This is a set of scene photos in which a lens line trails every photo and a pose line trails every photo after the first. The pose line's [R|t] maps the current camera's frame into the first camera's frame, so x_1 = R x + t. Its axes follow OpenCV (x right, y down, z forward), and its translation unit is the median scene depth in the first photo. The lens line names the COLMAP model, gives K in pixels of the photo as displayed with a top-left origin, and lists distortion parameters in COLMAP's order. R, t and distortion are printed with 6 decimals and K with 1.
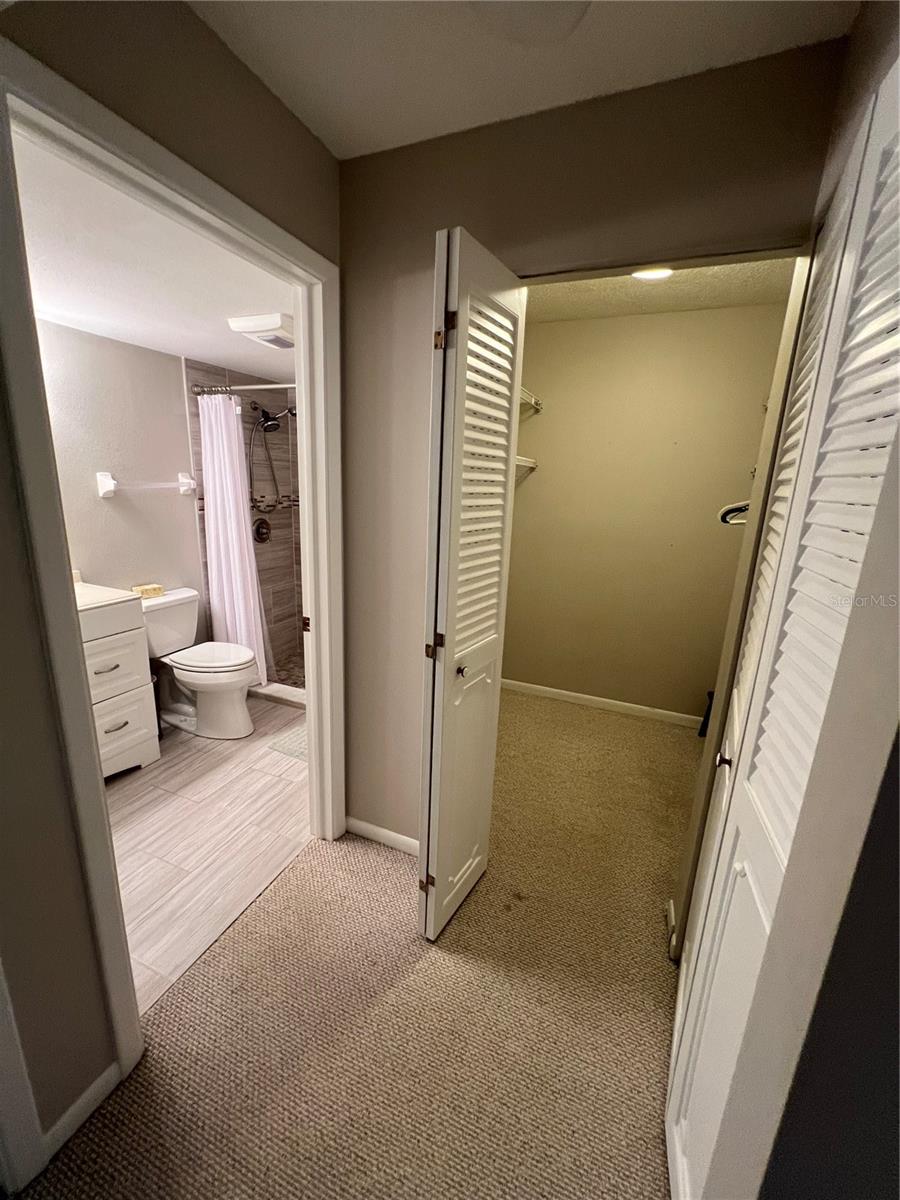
lens RADIAL K [[482.5, 0, 447.1], [0, 482.5, 599.2], [0, 0, 1]] dist [-0.001428, 0.000108]
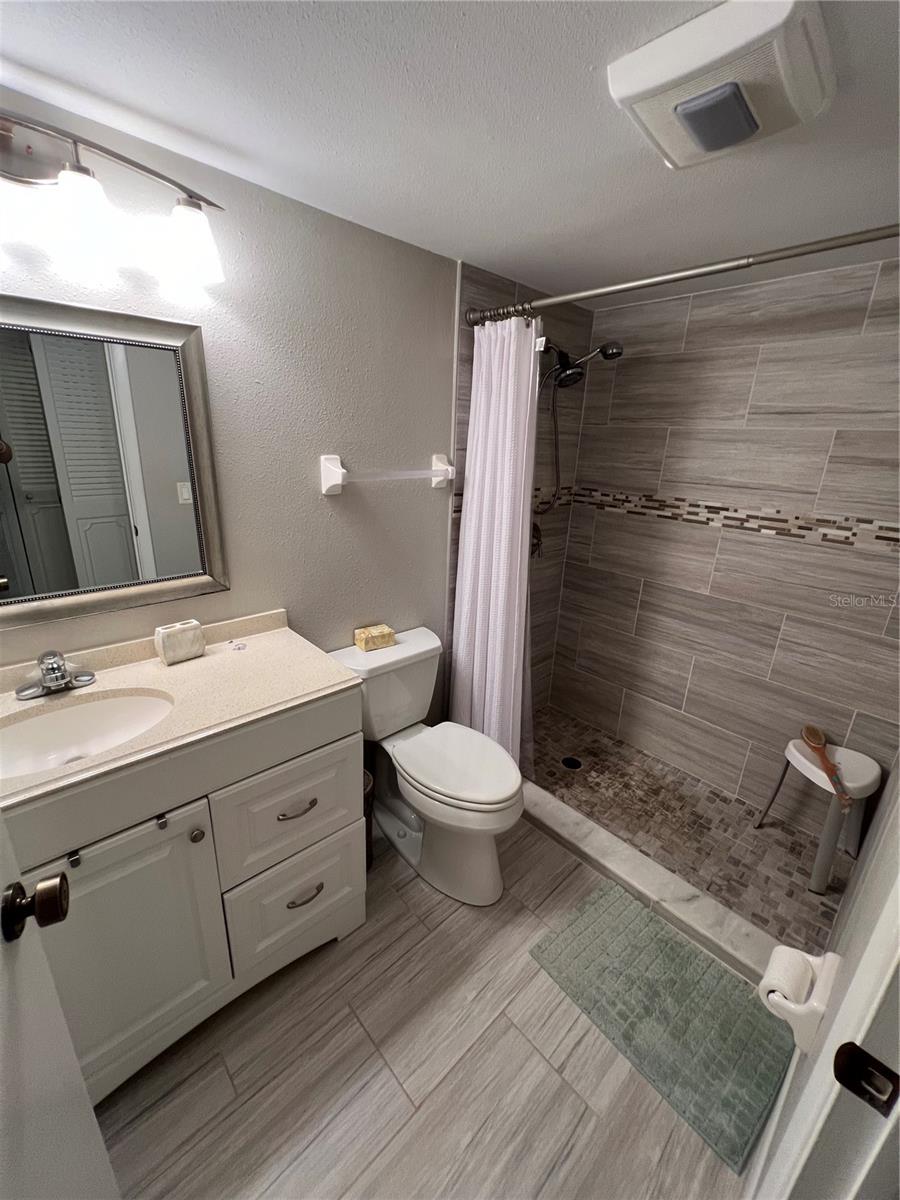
lens RADIAL K [[480.9, 0, 455.5], [0, 480.9, 598.2], [0, 0, 1]] dist [-0.001507, -0.000067]
pose [[0.916419, 0.125372, -0.380077, -0.264140], [-0.104590, 0.991688, 0.074935, -0.124214], [0.386312, -0.028919, 0.921915, 0.420195]]
